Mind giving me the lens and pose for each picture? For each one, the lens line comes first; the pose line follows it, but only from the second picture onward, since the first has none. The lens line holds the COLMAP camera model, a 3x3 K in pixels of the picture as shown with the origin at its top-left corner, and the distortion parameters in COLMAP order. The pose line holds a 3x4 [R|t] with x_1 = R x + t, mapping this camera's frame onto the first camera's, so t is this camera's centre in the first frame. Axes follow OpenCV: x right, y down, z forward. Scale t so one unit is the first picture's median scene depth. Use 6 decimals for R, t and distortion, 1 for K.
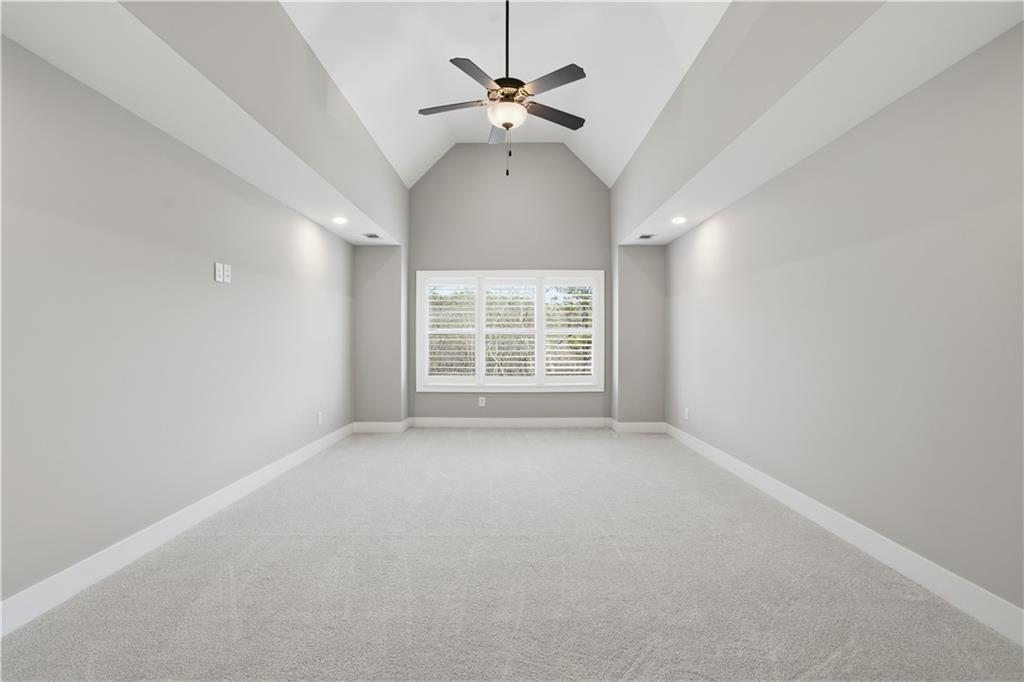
lens RADIAL K [[465.0, 0, 494.2], [0, 465.0, 336.9], [0, 0, 1]] dist [-0.008658, 0.006701]
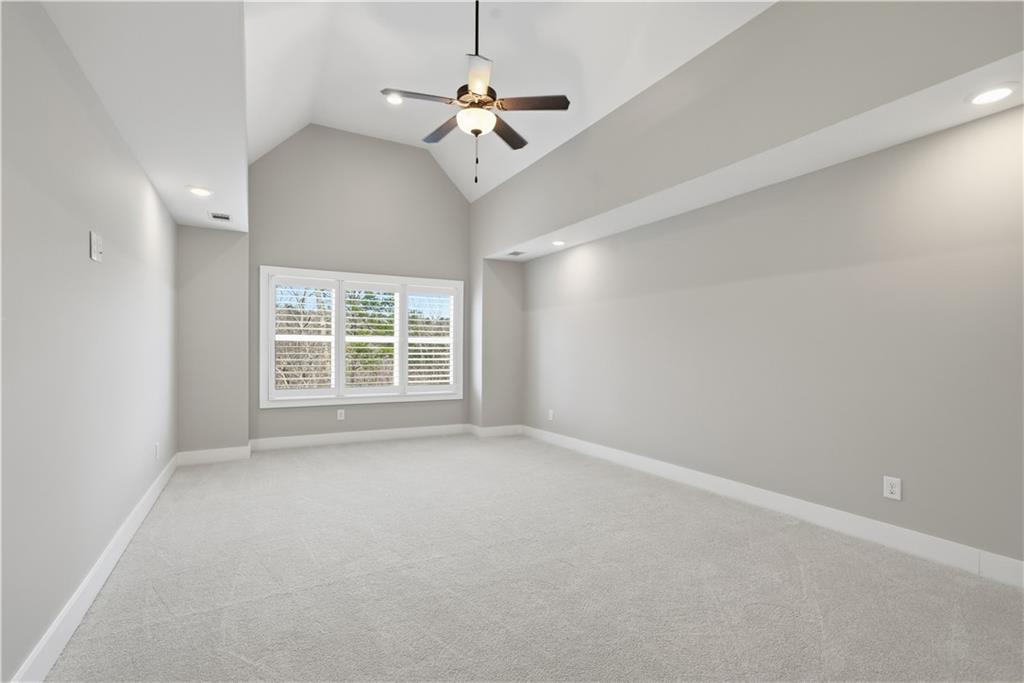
lens RADIAL K [[465.0, 0, 512.2], [0, 465.0, 346.3], [0, 0, 1]] dist [-0.008658, 0.006701]
pose [[0.868332, 0.011982, 0.495838, -0.199059], [-0.013128, 0.999913, -0.001173, 0.001070], [-0.495809, -0.005491, 0.868414, 0.049317]]
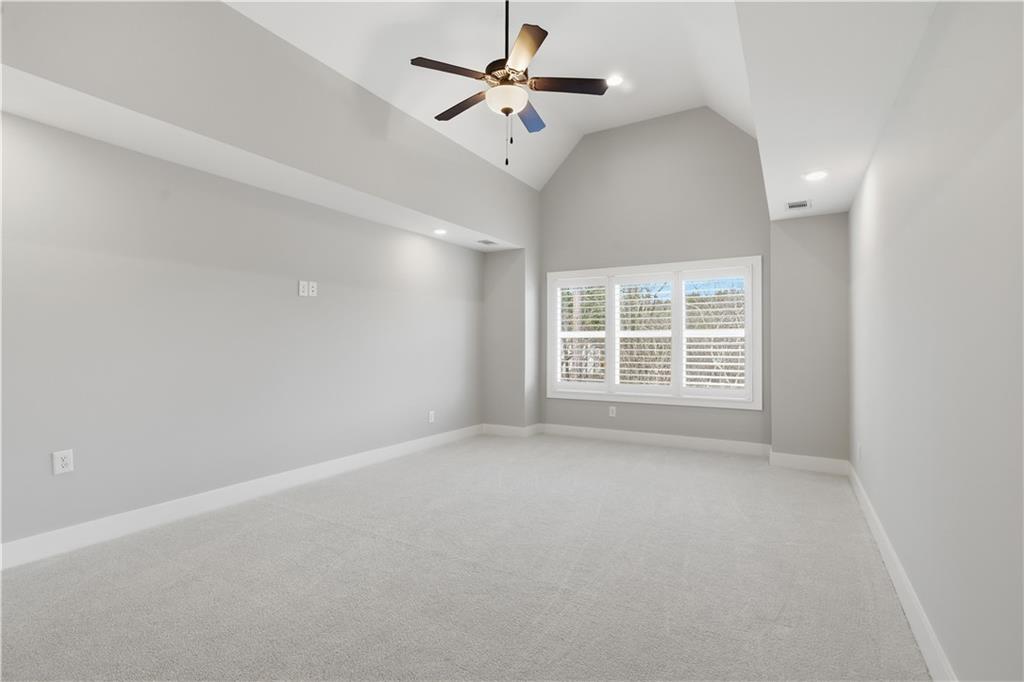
lens RADIAL K [[465.0, 0, 486.1], [0, 465.0, 331.2], [0, 0, 1]] dist [-0.008658, 0.006701]
pose [[0.866759, -0.012863, -0.498561, 0.225856], [0.003501, 0.999800, -0.019708, -0.000753], [0.498714, 0.015336, 0.866631, 0.096388]]
